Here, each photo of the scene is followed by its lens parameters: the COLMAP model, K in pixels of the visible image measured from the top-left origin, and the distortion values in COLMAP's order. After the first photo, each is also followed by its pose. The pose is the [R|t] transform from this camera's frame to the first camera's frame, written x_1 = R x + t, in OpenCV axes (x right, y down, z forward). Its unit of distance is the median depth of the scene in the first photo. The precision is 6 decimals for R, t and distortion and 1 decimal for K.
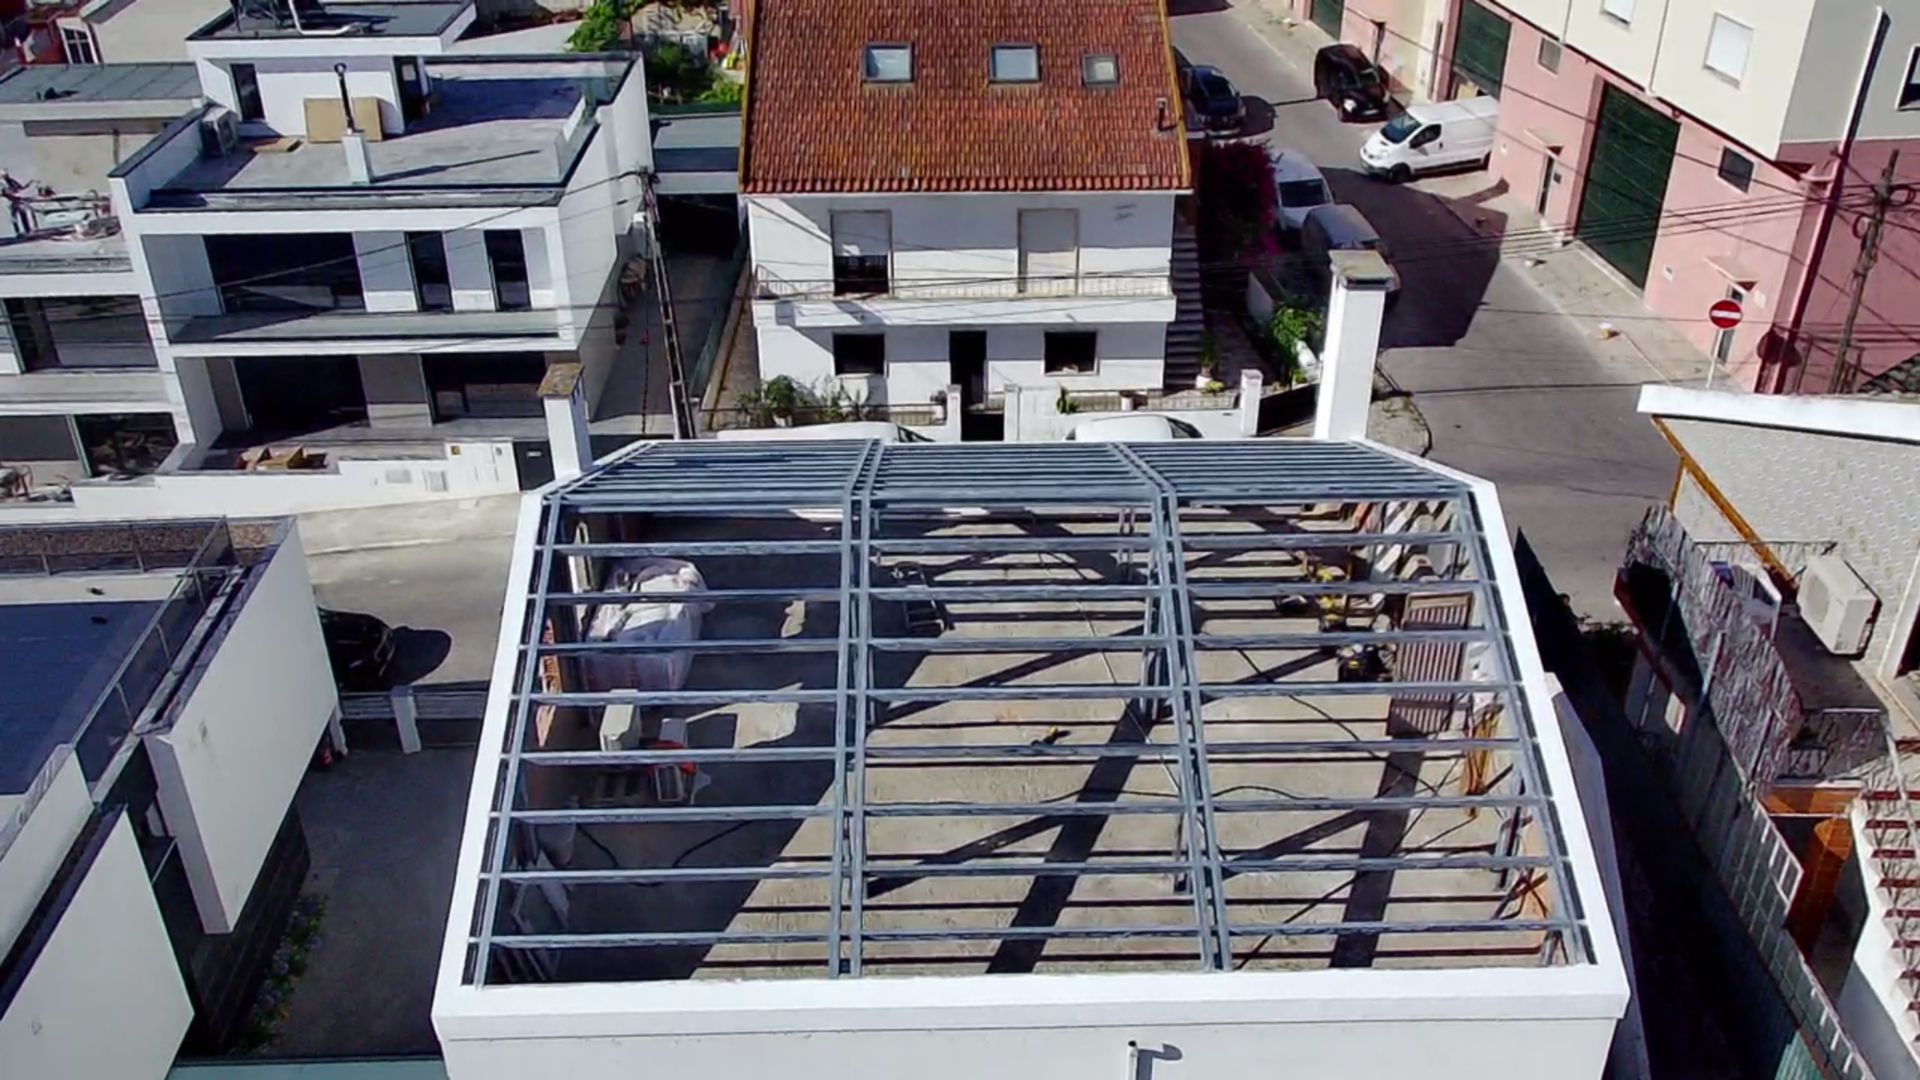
lens RADIAL K [[1674.5, 0, 942.3], [0, 1674.5, 525.4], [0, 0, 1]] dist [-0.008723, 0.012697]
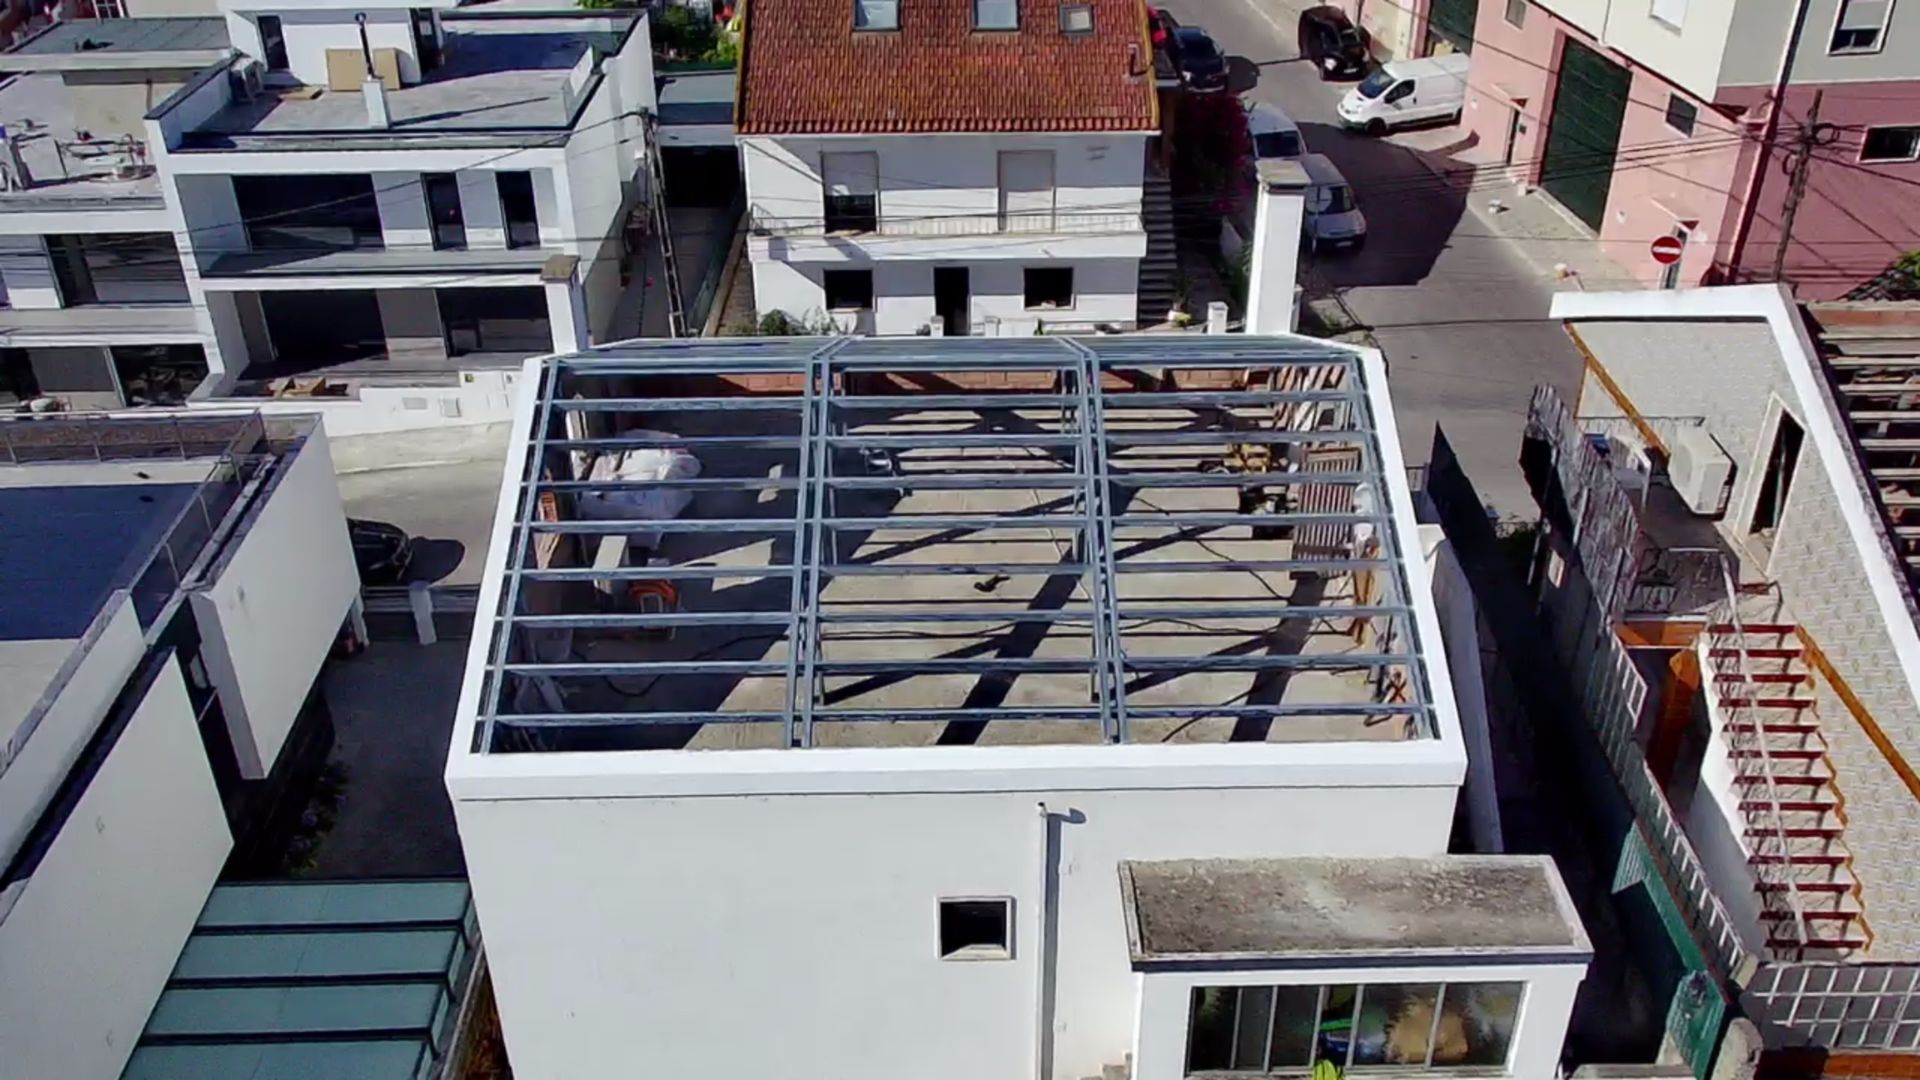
lens RADIAL K [[1674.5, 0, 942.8], [0, 1674.5, 524.3], [0, 0, 1]] dist [-0.008723, 0.012697]
pose [[0.999960, 0.001900, -0.008727, 0.020783], [-0.001818, 0.999954, 0.009420, 0.039261], [0.008745, -0.009403, 0.999918, -0.065076]]
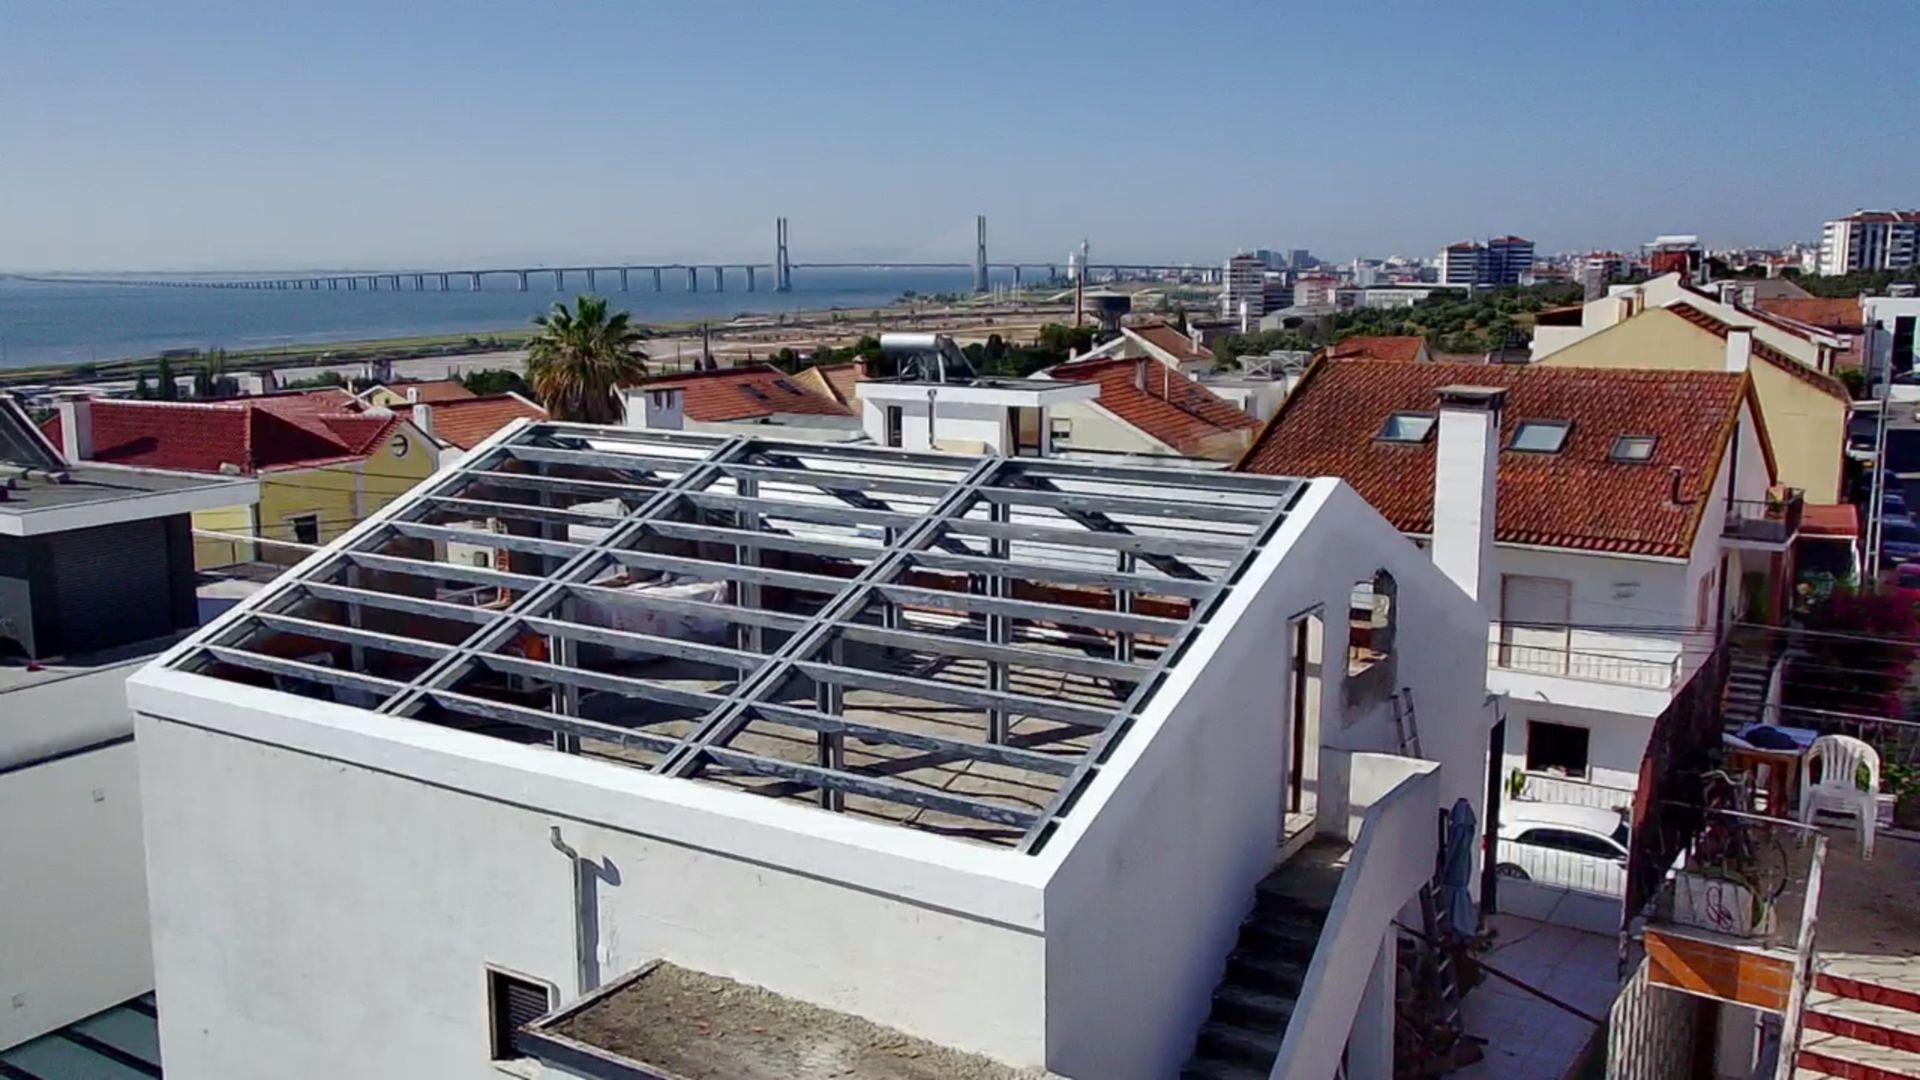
lens RADIAL K [[1674.5, 0, 956.0], [0, 1674.5, 536.6], [0, 0, 1]] dist [-0.008723, 0.012697]
pose [[0.839386, 0.102508, -0.533782, 0.289567], [-0.286209, 0.918235, -0.273732, 0.133788], [0.462078, 0.382540, 0.800092, 0.122311]]
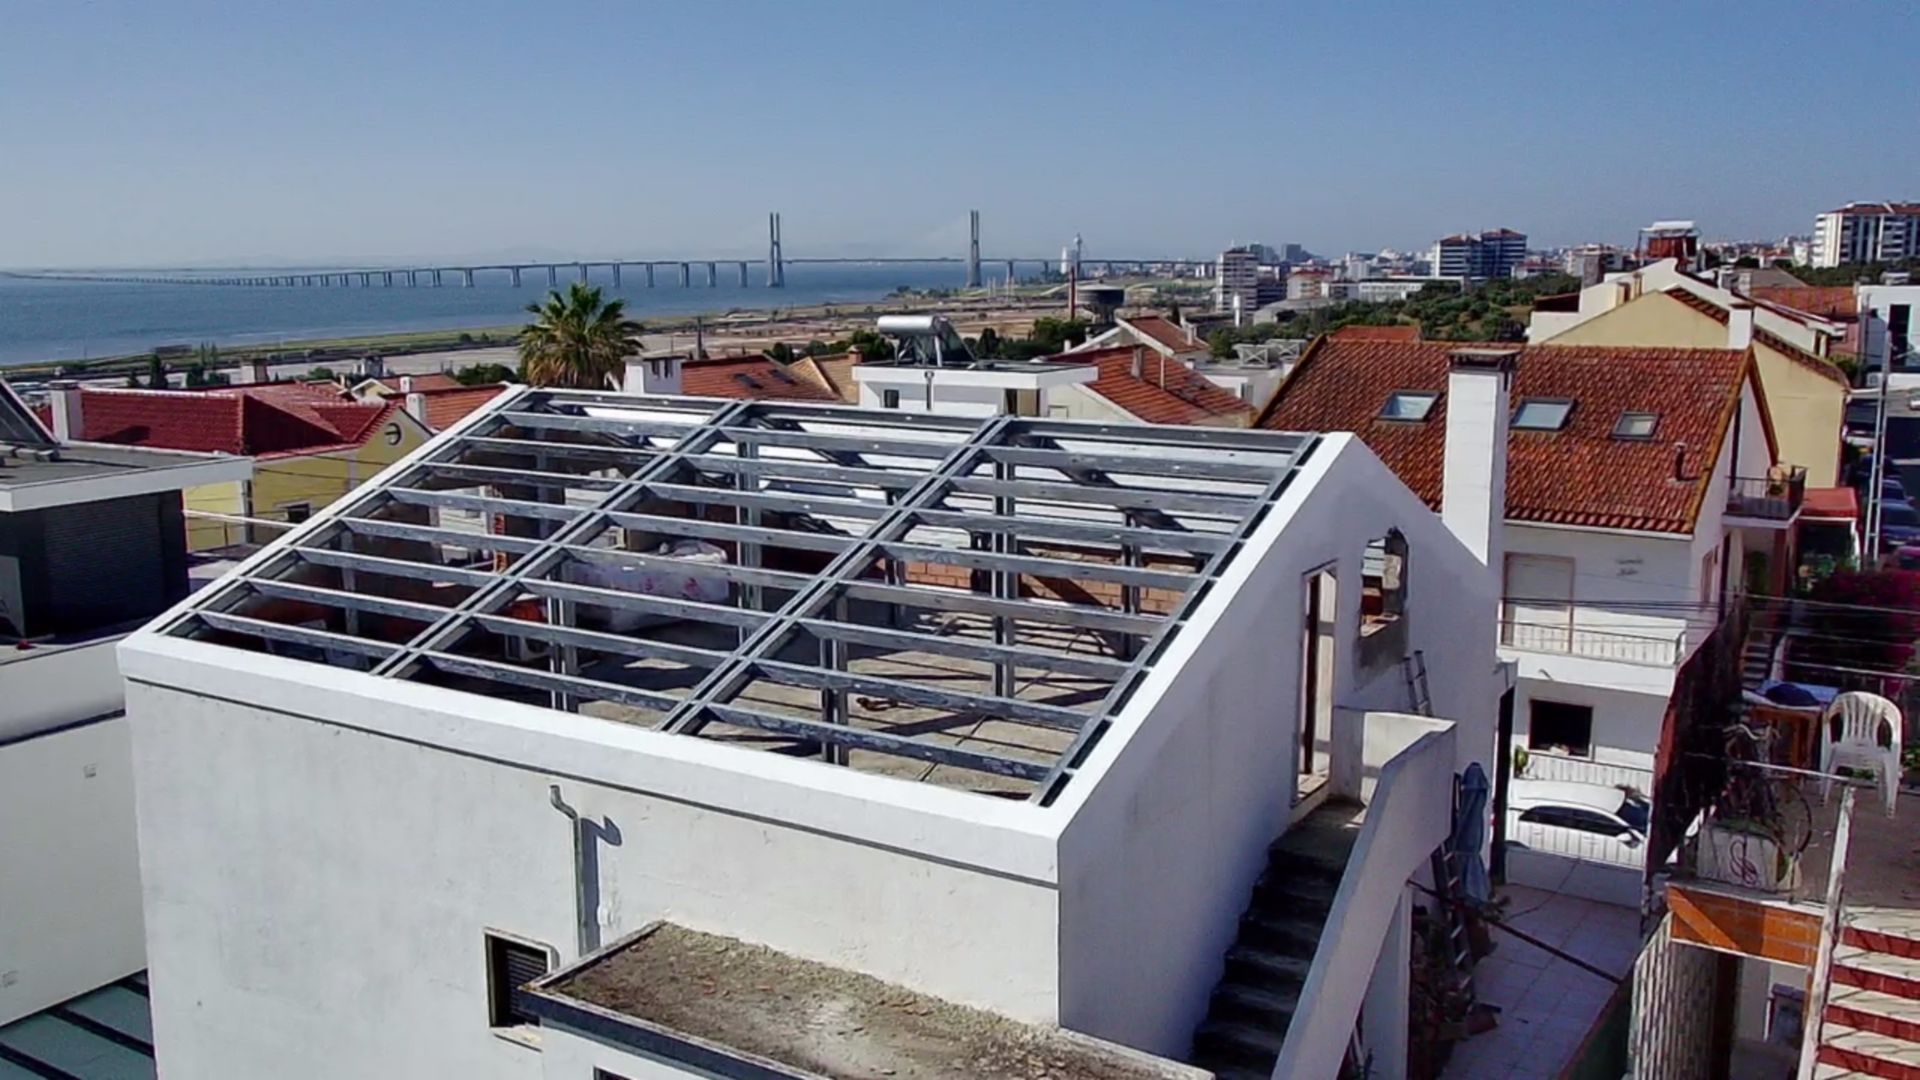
lens RADIAL K [[1674.5, 0, 956.3], [0, 1674.5, 536.4], [0, 0, 1]] dist [-0.008723, 0.012697]
pose [[0.841703, 0.101554, -0.530304, 0.284355], [-0.282447, 0.919869, -0.272146, 0.140643], [0.460173, 0.378849, 0.802941, 0.130140]]
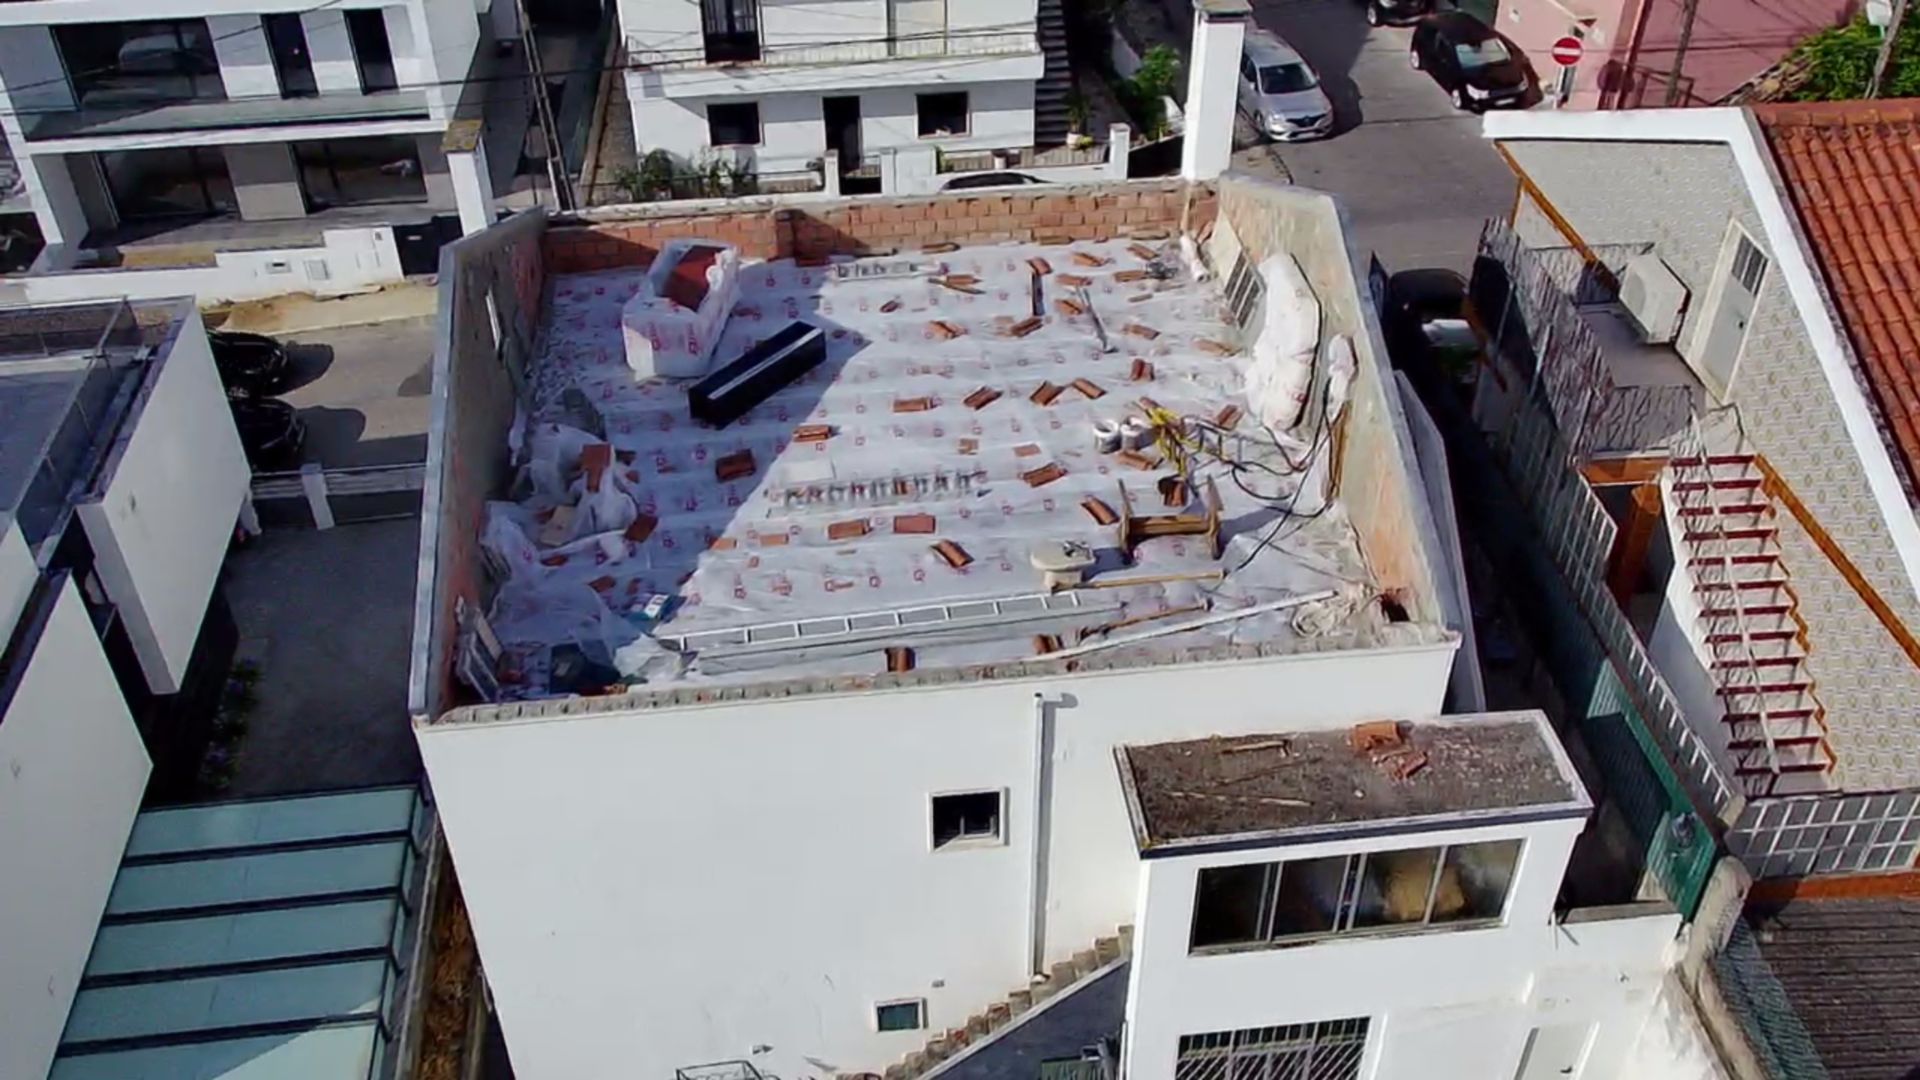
lens RADIAL K [[1674.5, 0, 947.5], [0, 1674.5, 529.2], [0, 0, 1]] dist [-0.008723, 0.012697]
pose [[0.995813, -0.056253, 0.072061, -0.008787], [0.046825, 0.990870, 0.126427, 0.019634], [-0.078515, -0.122524, 0.989355, -0.039524]]
